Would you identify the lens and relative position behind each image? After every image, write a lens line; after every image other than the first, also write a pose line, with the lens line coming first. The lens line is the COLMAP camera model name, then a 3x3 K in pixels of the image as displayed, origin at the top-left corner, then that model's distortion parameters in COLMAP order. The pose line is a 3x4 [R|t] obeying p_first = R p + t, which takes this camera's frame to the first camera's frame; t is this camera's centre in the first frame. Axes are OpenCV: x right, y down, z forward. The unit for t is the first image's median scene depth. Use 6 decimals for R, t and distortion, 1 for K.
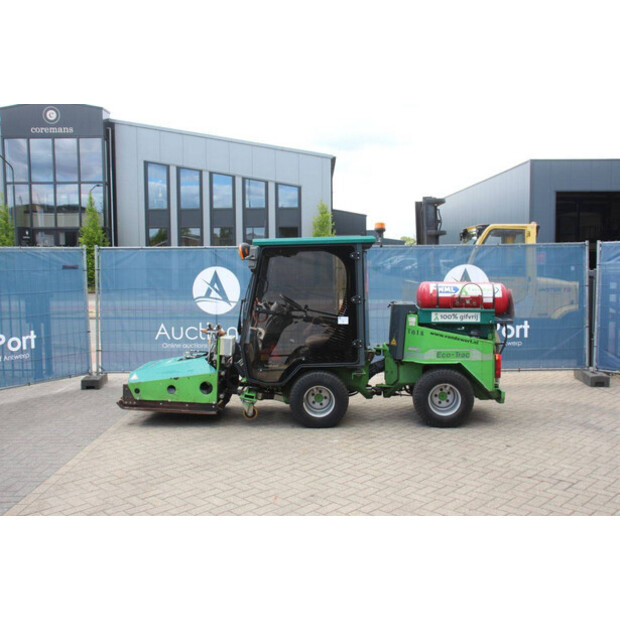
lens RADIAL K [[612.6, 0, 314.3], [0, 612.6, 306.5], [0, 0, 1]] dist [-0.054428, 0.000000]
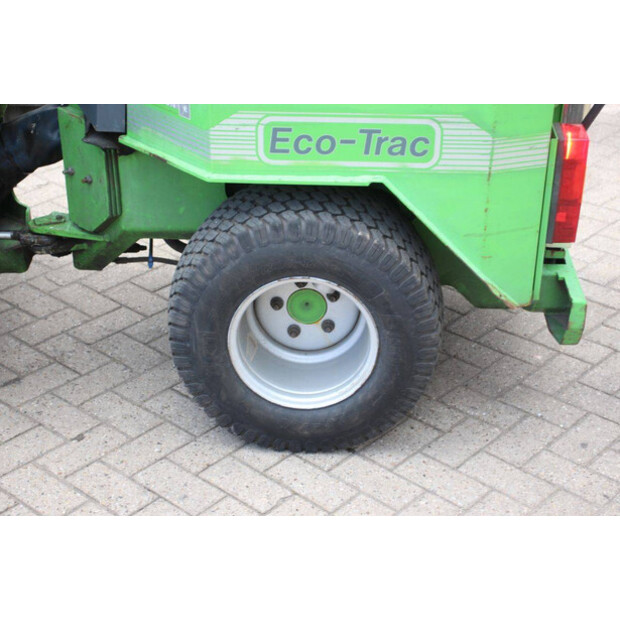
lens RADIAL K [[1210.4, 0, 310.7], [0, 1210.4, 312.9], [0, 0, 1]] dist [0.333559, 0.000000]
pose [[0.998229, -0.003799, 0.059361, 0.185372], [-0.021763, 0.905439, 0.423918, -0.038228], [-0.055358, -0.424459, 0.903753, 0.598839]]
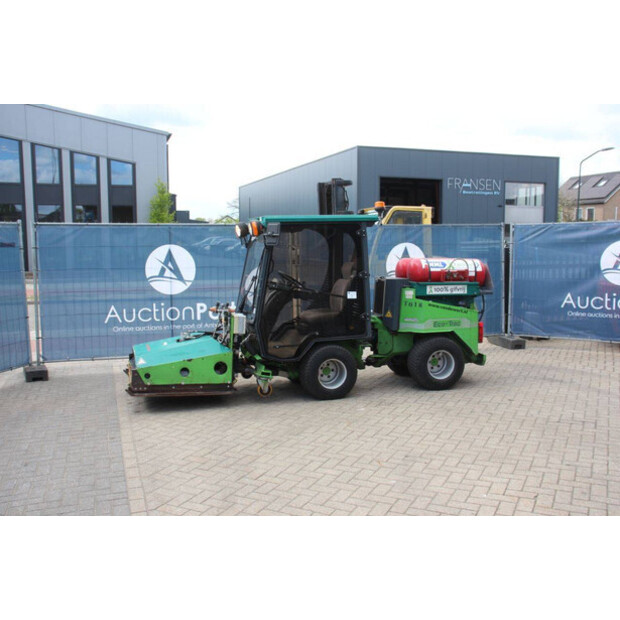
lens RADIAL K [[612.8, 0, 309.0], [0, 612.8, 308.5], [0, 0, 1]] dist [-0.058947, 0.000000]
pose [[0.947978, -0.031858, 0.316739, -0.349210], [0.021149, 0.999084, 0.037191, 0.004950], [-0.317634, -0.028557, 0.947783, 0.031147]]
